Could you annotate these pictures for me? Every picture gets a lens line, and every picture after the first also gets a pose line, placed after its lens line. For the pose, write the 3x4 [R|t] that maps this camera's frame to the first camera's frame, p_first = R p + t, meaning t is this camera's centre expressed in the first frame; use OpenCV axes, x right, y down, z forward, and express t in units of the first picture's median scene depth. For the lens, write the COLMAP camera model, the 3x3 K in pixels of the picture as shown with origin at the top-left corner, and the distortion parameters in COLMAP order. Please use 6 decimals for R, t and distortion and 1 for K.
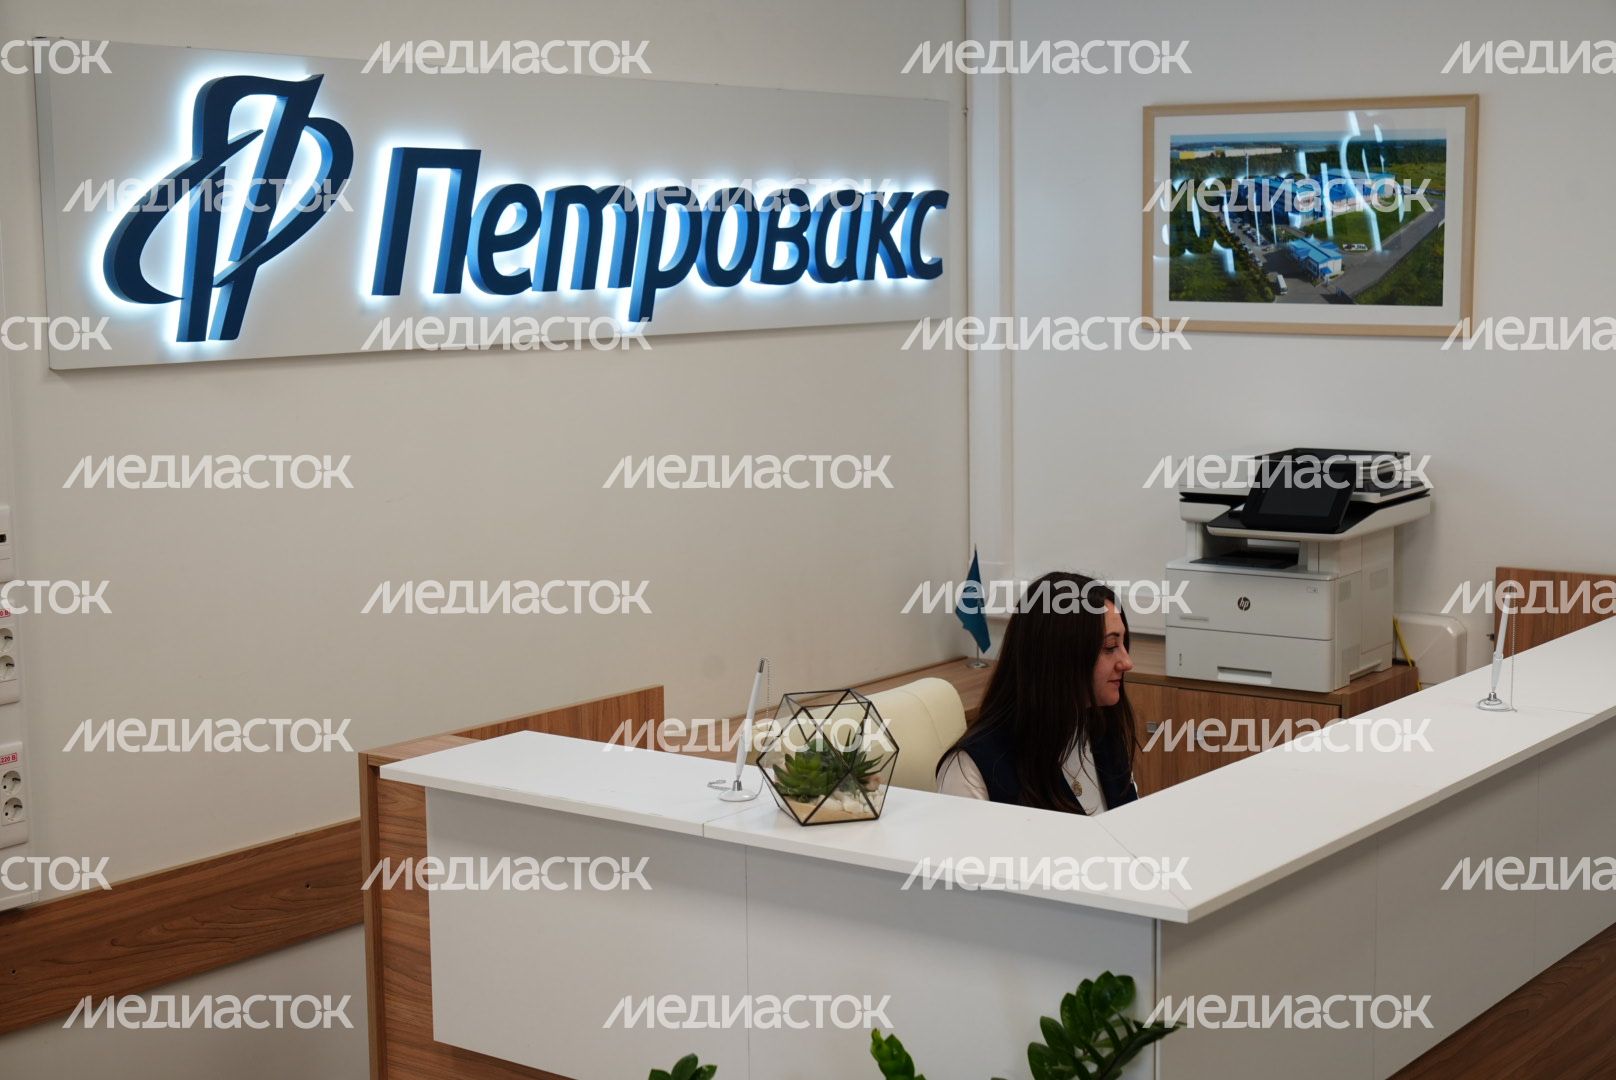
lens RADIAL K [[2399.2, 0, 804.4], [0, 2399.2, 554.6], [0, 0, 1]] dist [-0.021397, 0.000000]
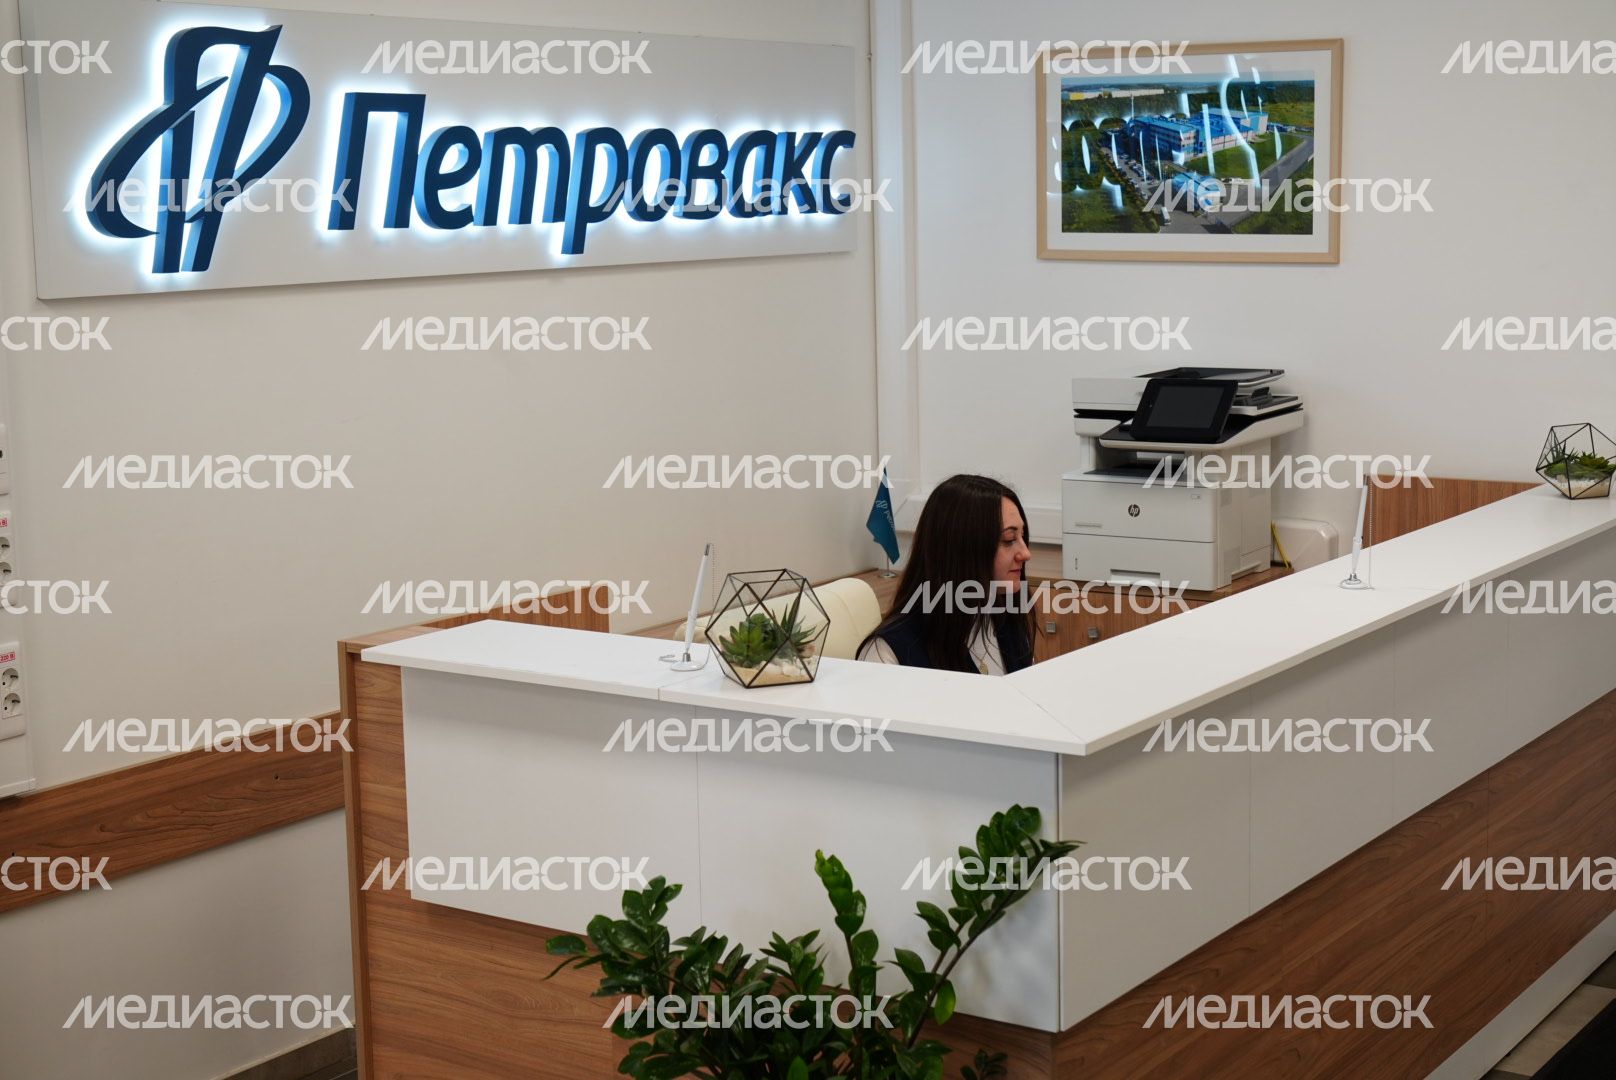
lens RADIAL K [[2399.2, 0, 815.5], [0, 2399.2, 534.8], [0, 0, 1]] dist [-0.021397, 0.000000]
pose [[0.998773, -0.013957, 0.047522, -0.014350], [0.013276, 0.999805, 0.014613, 0.016263], [-0.047716, -0.013964, 0.998763, -0.090384]]
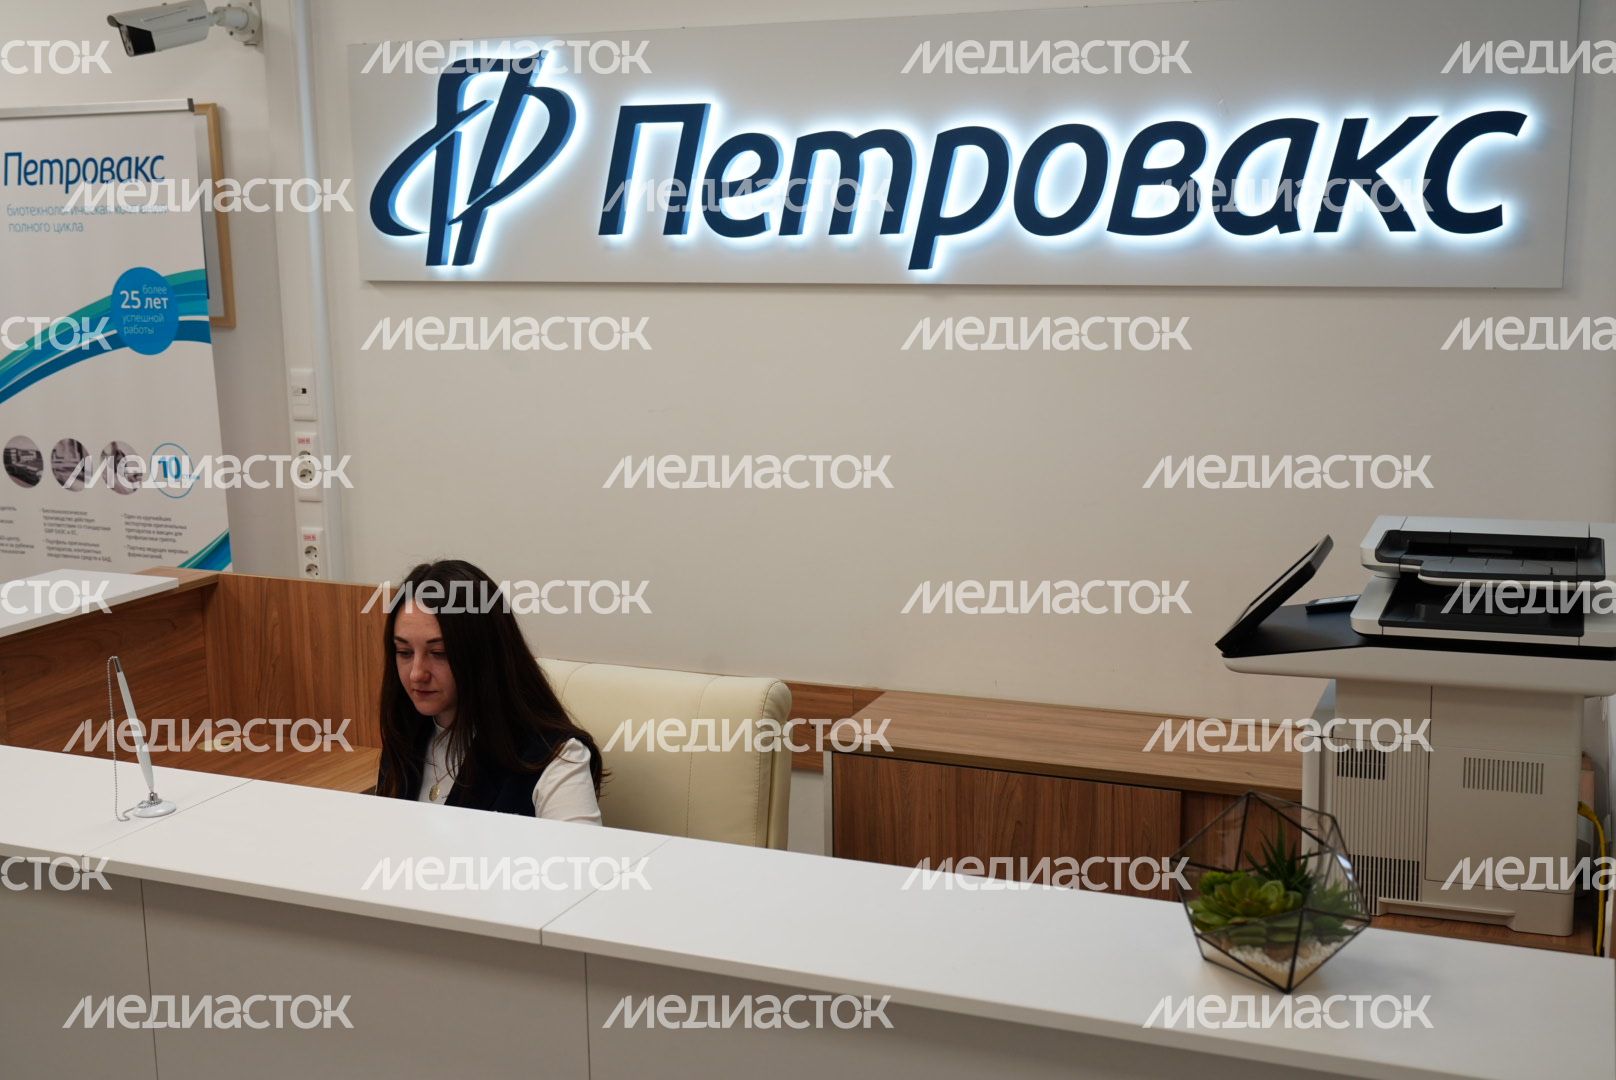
lens RADIAL K [[1916.6, 0, 809.5], [0, 1916.6, 530.1], [0, 0, 1]] dist [0.019287, 0.000000]
pose [[0.286988, 0.170404, -0.942656, 0.769212], [-0.115404, 0.983034, 0.142570, -0.111263], [0.950957, 0.067870, 0.301784, 0.820986]]
